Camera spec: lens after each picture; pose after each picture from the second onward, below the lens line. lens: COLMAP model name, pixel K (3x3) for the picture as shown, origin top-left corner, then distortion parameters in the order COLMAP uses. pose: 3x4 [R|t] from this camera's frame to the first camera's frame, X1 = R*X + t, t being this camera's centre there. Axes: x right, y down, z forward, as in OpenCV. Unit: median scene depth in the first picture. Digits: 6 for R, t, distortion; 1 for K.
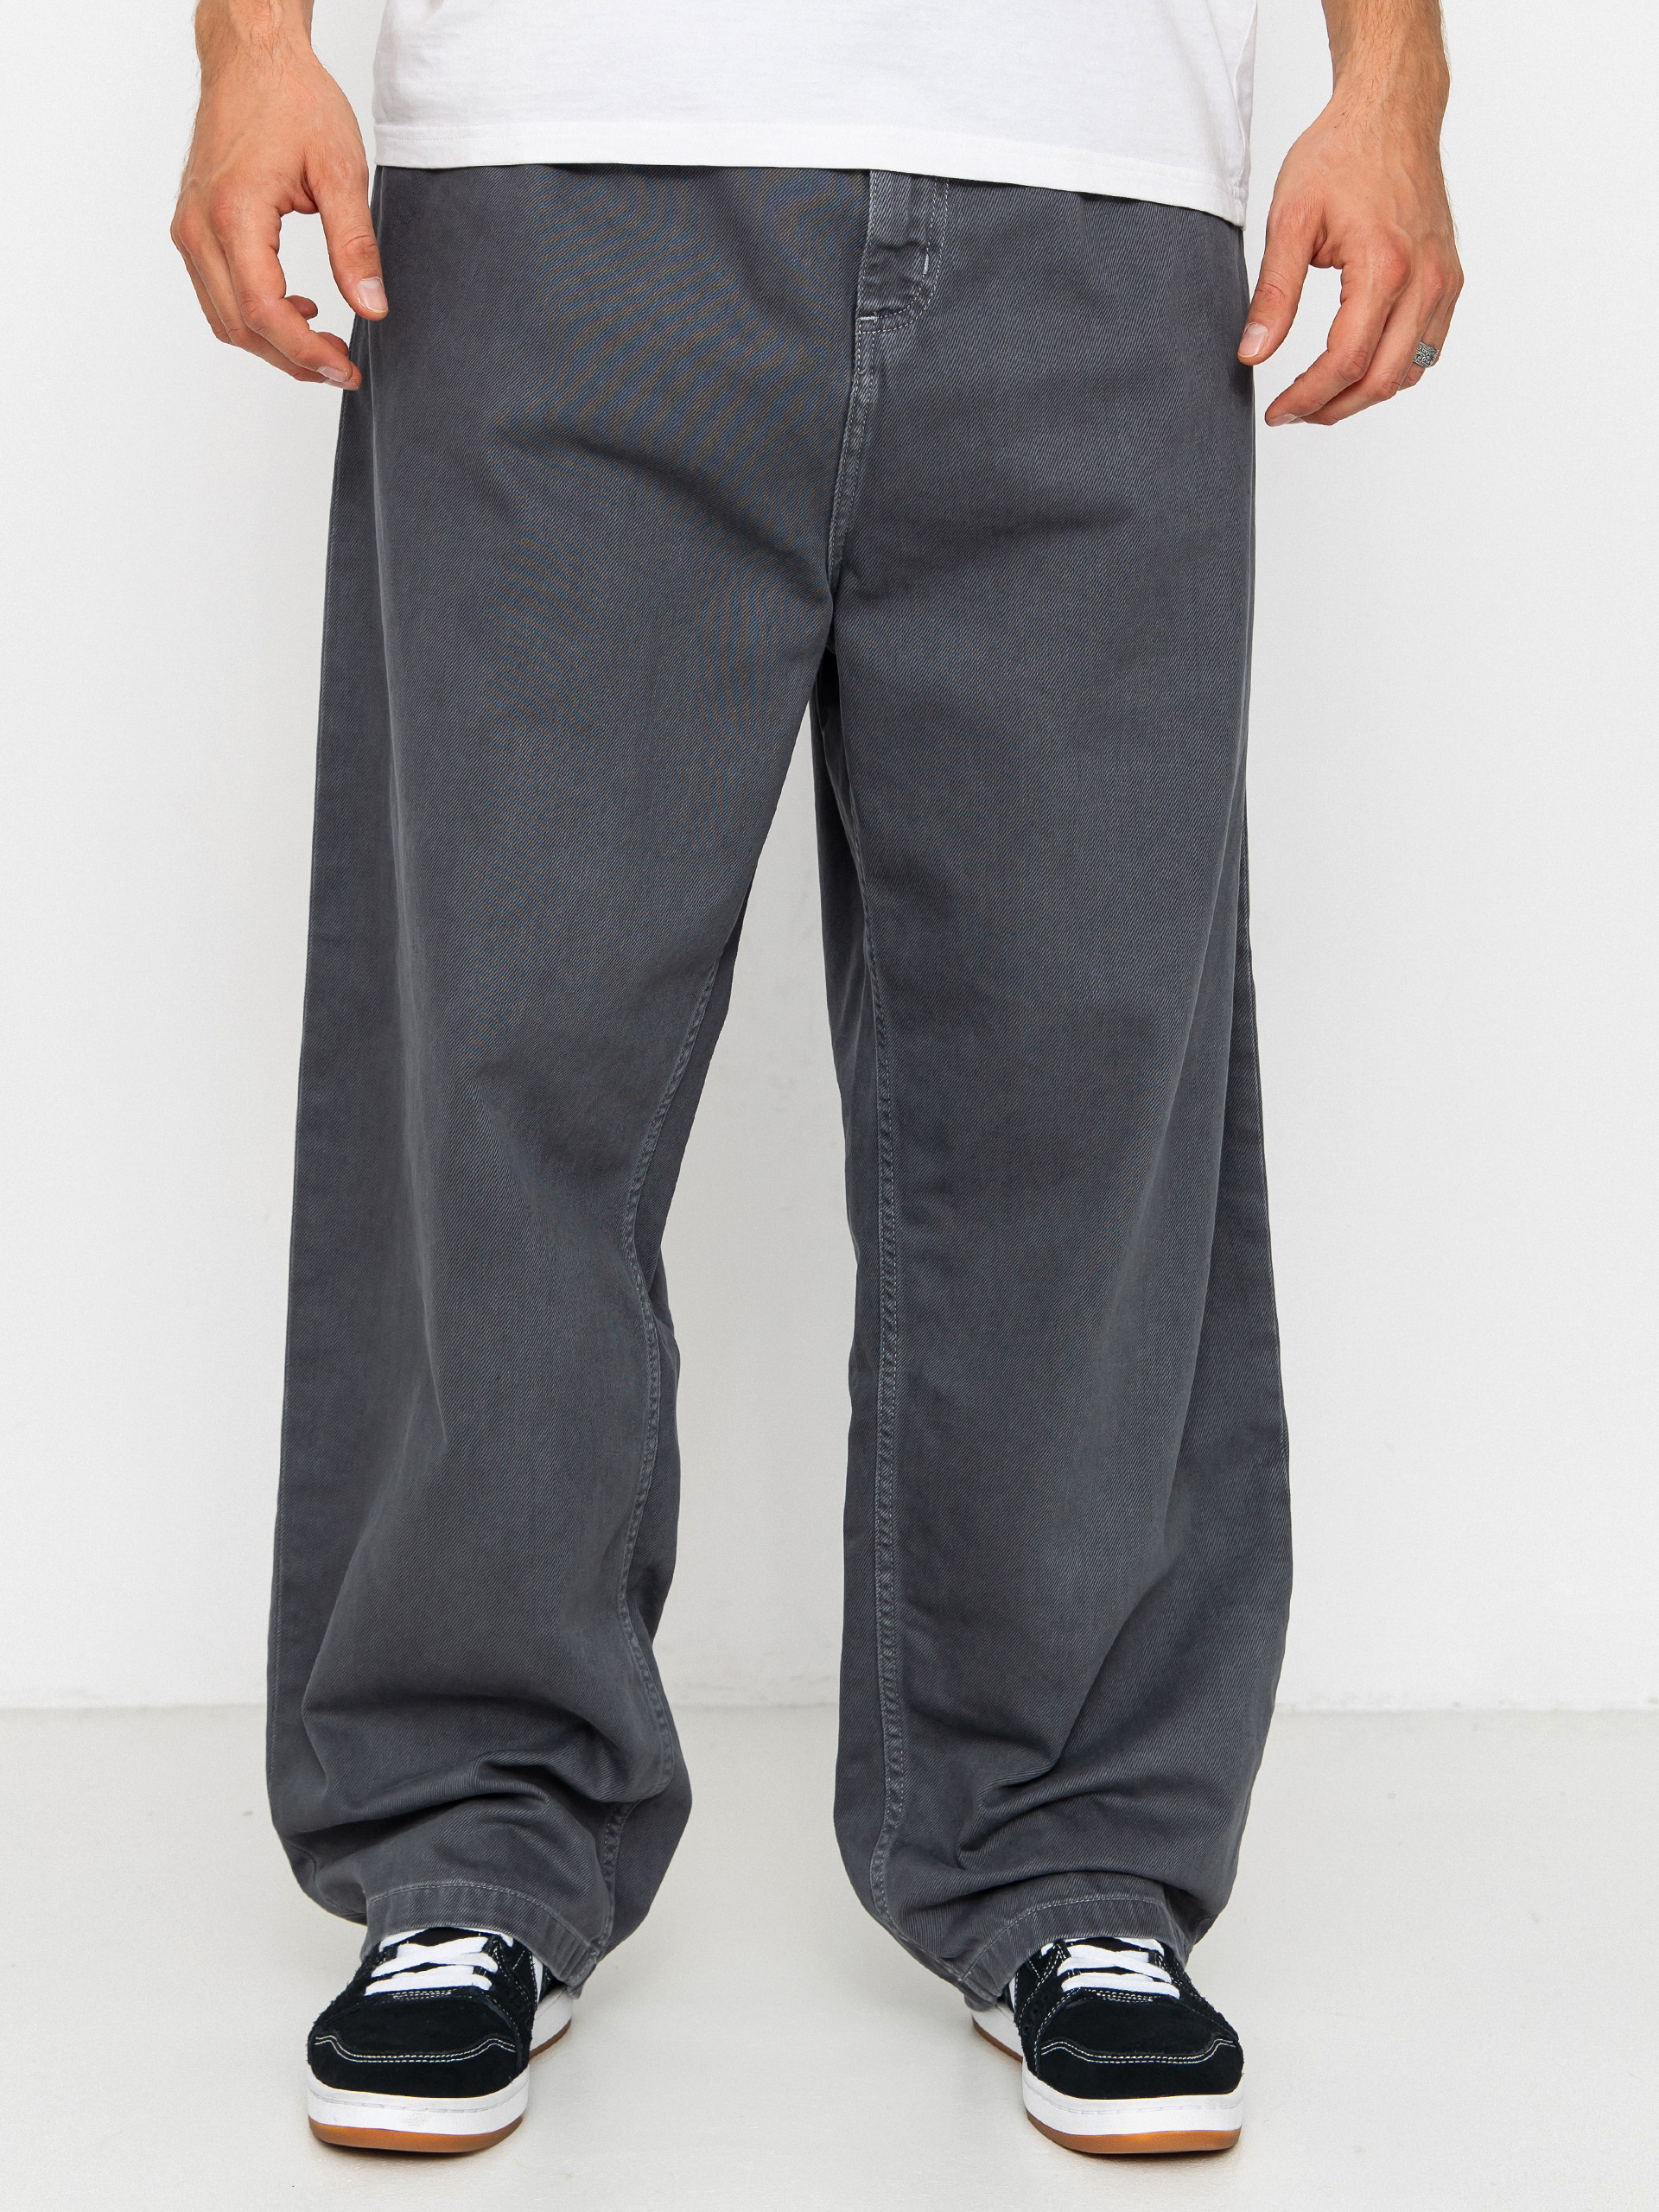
lens RADIAL K [[3721.9, 0, 829.5], [0, 3721.9, 1106.0], [0, 0, 1]] dist [-0.350743, -0.069329]
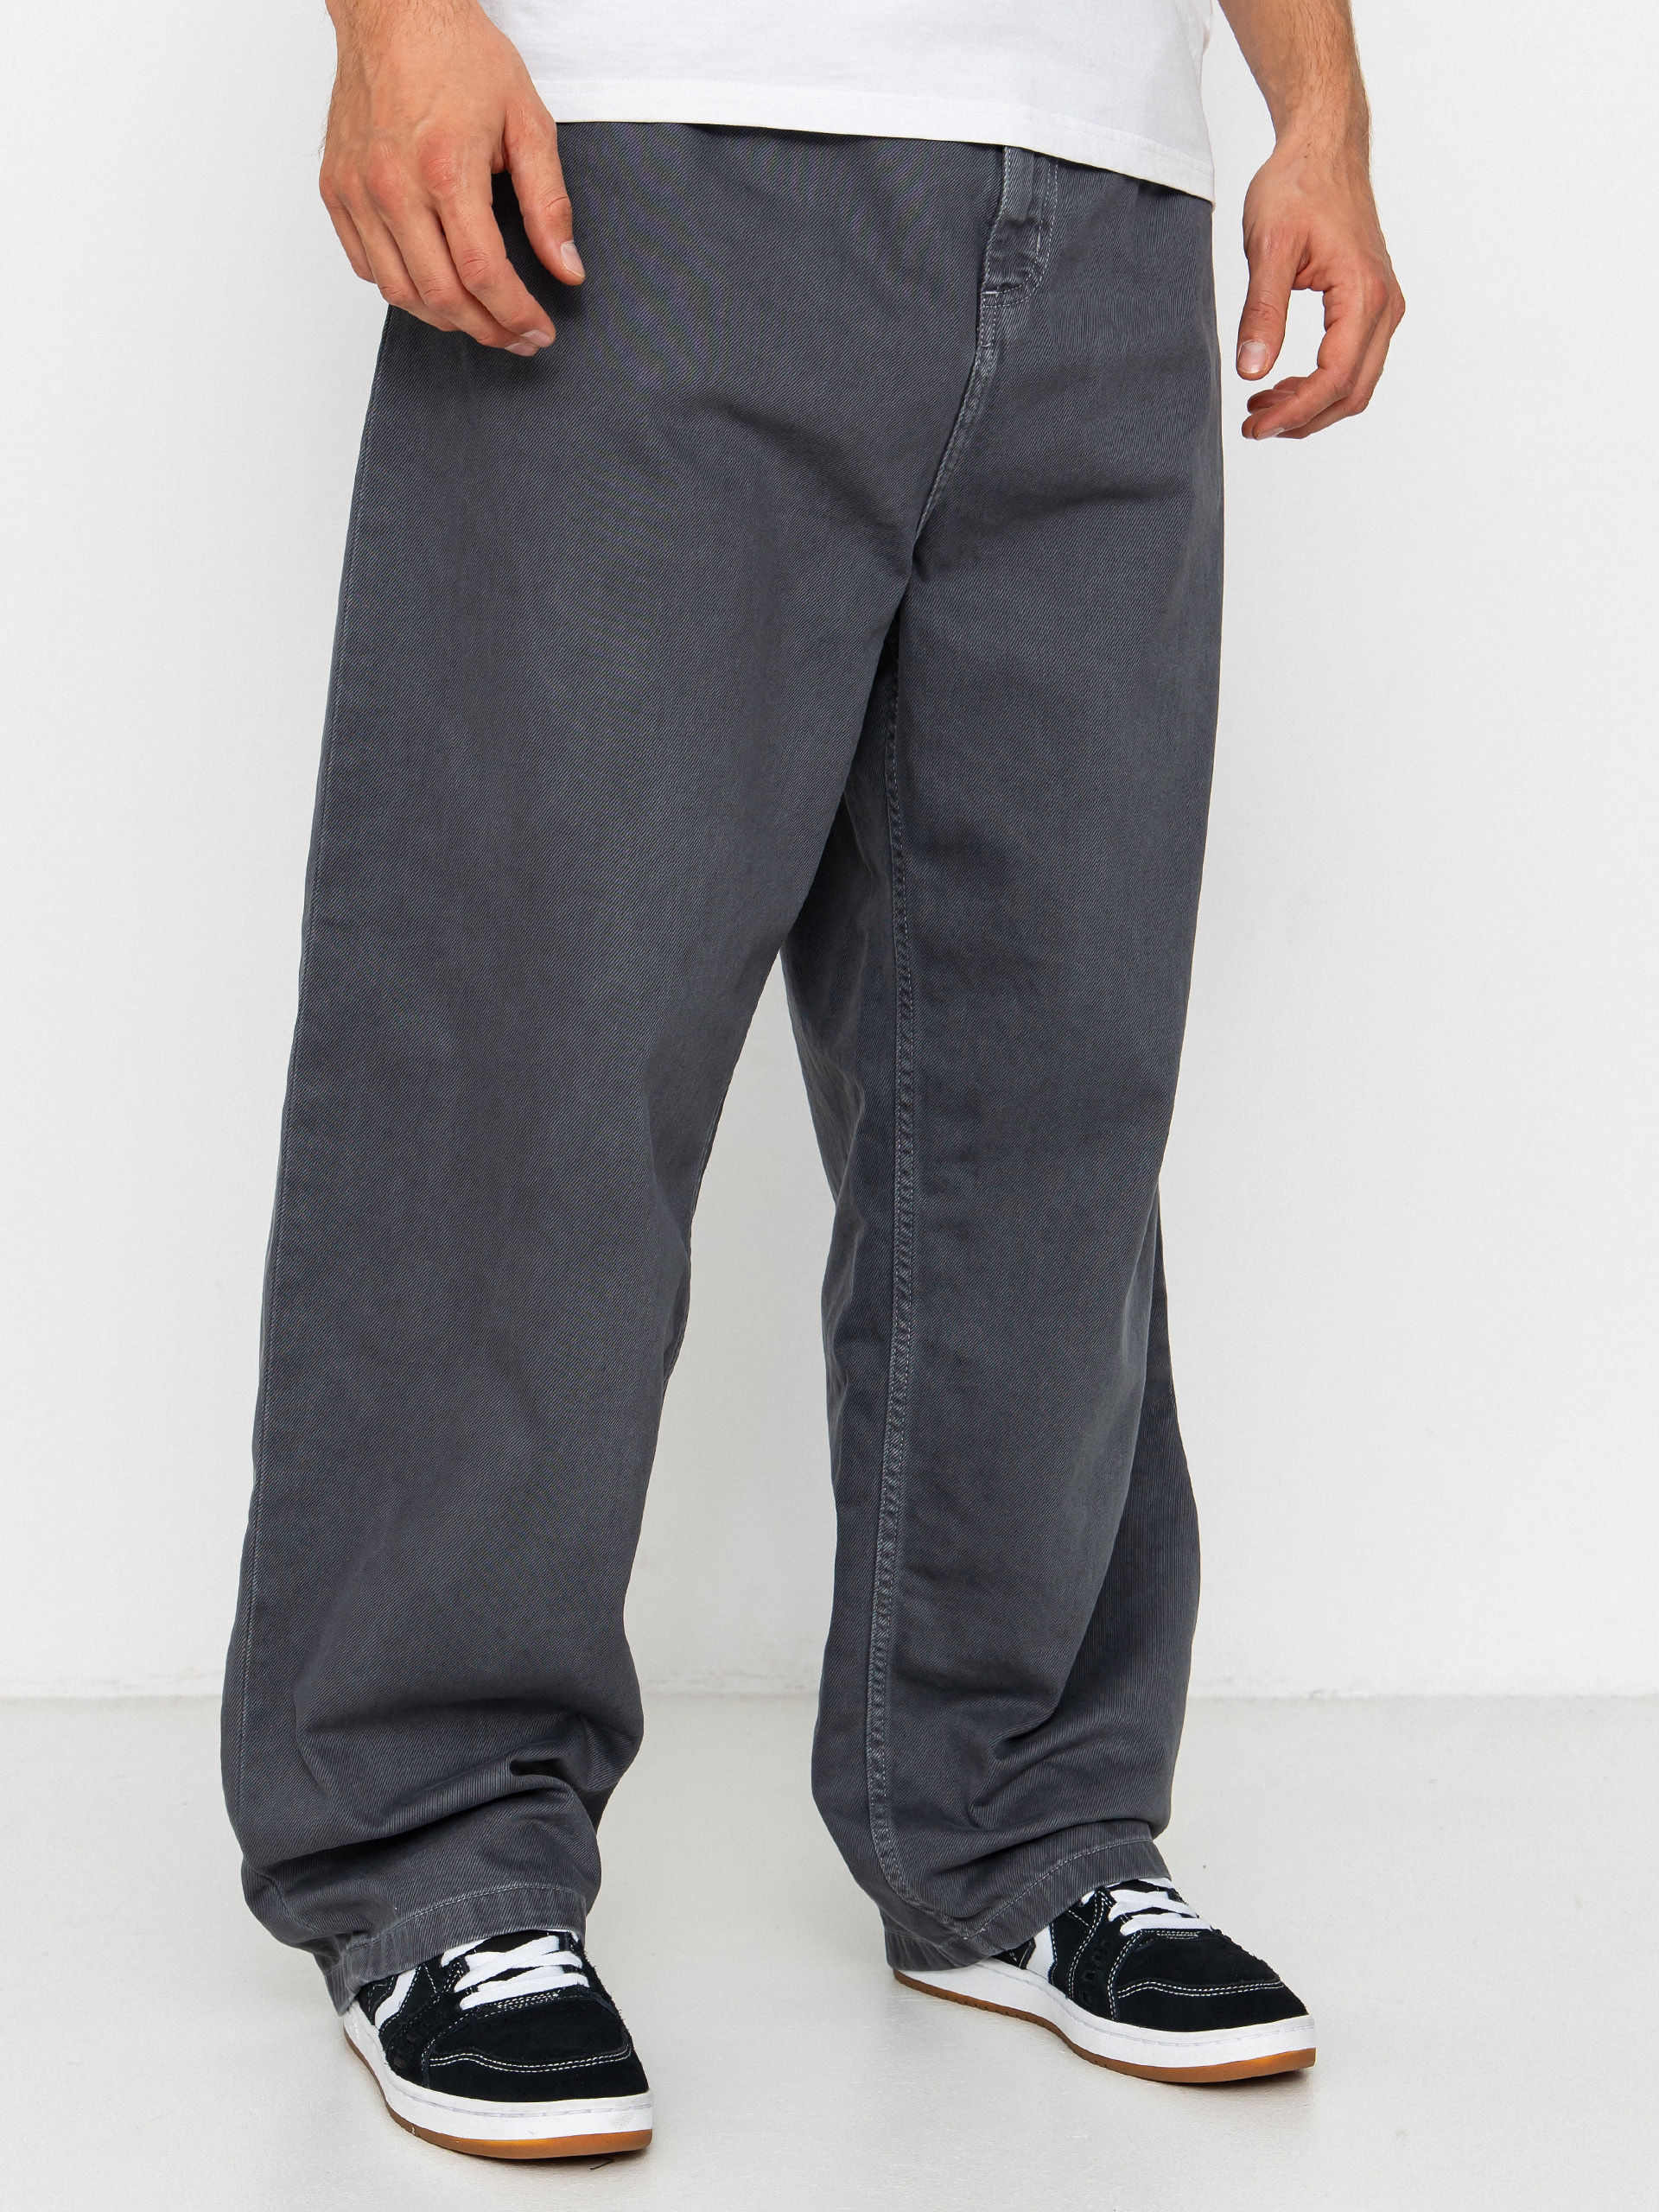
lens RADIAL K [[3721.9, 0, 829.5], [0, 3721.9, 1106.0], [0, 0, 1]] dist [-0.350743, -0.069329]
pose [[0.957151, -0.032668, 0.287740, -0.296670], [0.034881, 0.999388, -0.002568, 0.010189], [-0.287480, 0.012495, 0.957705, 0.039608]]
